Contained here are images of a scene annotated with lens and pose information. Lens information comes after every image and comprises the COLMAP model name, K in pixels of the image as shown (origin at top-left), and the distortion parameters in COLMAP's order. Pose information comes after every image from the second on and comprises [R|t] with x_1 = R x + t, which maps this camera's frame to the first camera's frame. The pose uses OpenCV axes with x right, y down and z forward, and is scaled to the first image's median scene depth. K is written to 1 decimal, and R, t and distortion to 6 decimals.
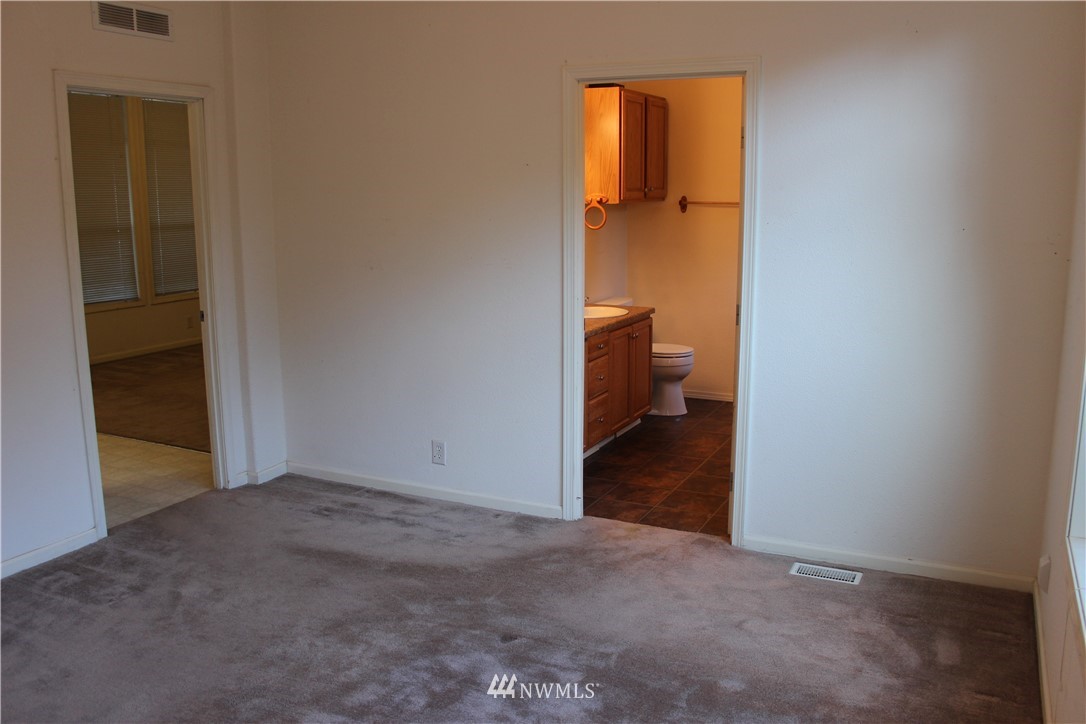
lens RADIAL K [[908.3, 0, 543.0], [0, 908.3, 362.0], [0, 0, 1]] dist [-0.174287, 0.150202]
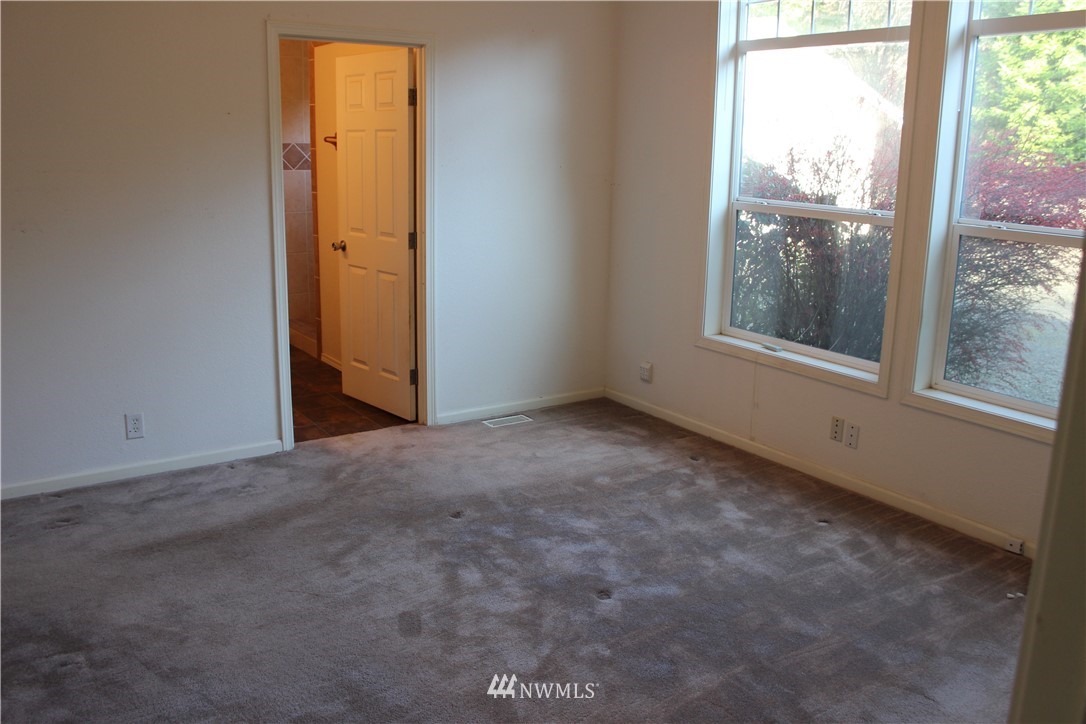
lens RADIAL K [[908.3, 0, 543.0], [0, 908.3, 362.0], [0, 0, 1]] dist [-0.174287, 0.150202]
pose [[0.516890, -0.192619, 0.834100, -0.753271], [0.145318, 0.979959, 0.136249, -0.030692], [-0.843628, 0.050784, 0.534521, 0.193167]]
